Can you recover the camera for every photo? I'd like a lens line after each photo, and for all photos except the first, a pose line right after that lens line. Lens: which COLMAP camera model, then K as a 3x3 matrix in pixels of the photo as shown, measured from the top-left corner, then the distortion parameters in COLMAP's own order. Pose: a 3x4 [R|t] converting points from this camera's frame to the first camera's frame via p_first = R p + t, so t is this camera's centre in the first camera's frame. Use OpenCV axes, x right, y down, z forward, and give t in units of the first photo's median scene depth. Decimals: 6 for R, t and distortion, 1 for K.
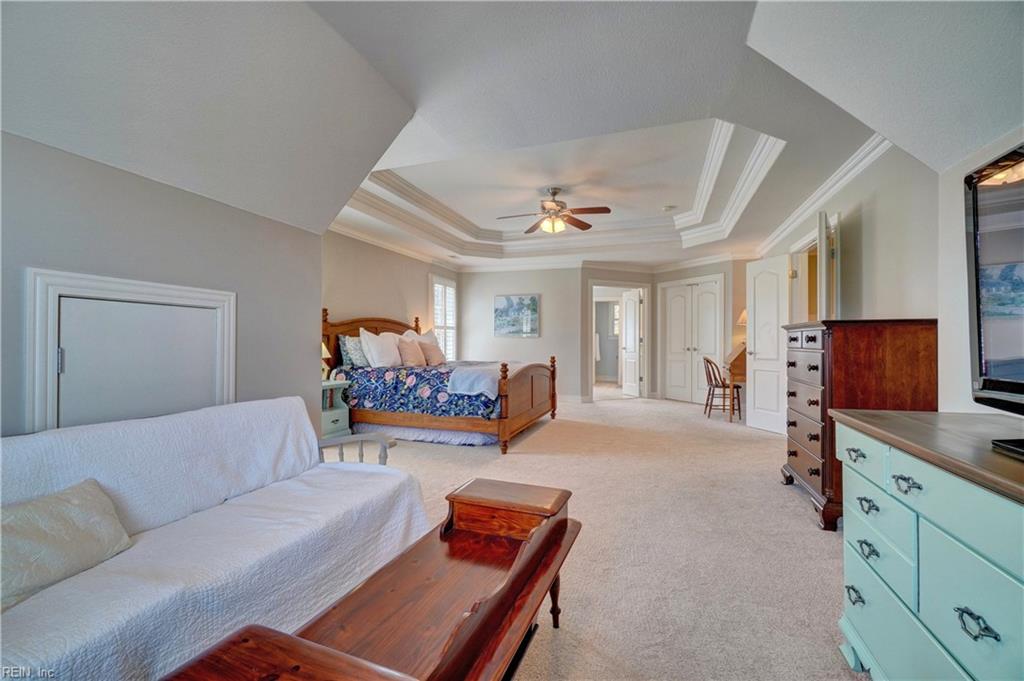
lens RADIAL K [[438.0, 0, 508.2], [0, 438.0, 342.3], [0, 0, 1]] dist [-0.001156, 0.000065]
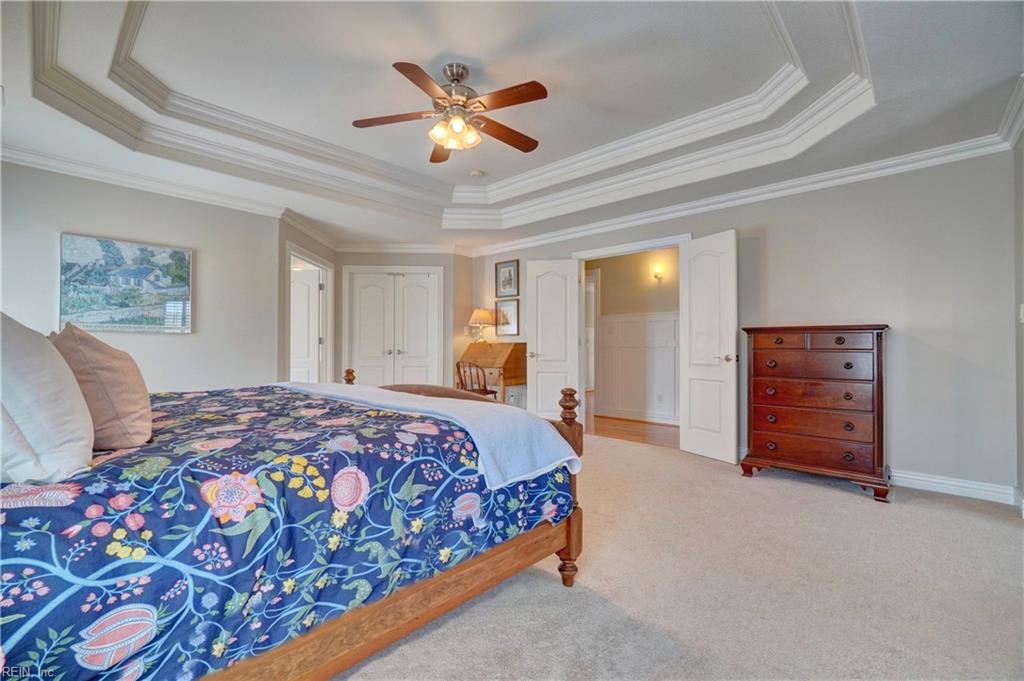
lens RADIAL K [[438.0, 0, 511.0], [0, 438.0, 344.3], [0, 0, 1]] dist [-0.001156, 0.000065]
pose [[0.419035, 0.000664, 0.907970, -0.243725], [-0.002558, 0.999997, 0.000449, -0.000286], [-0.907966, -0.002511, 0.419035, 0.462462]]
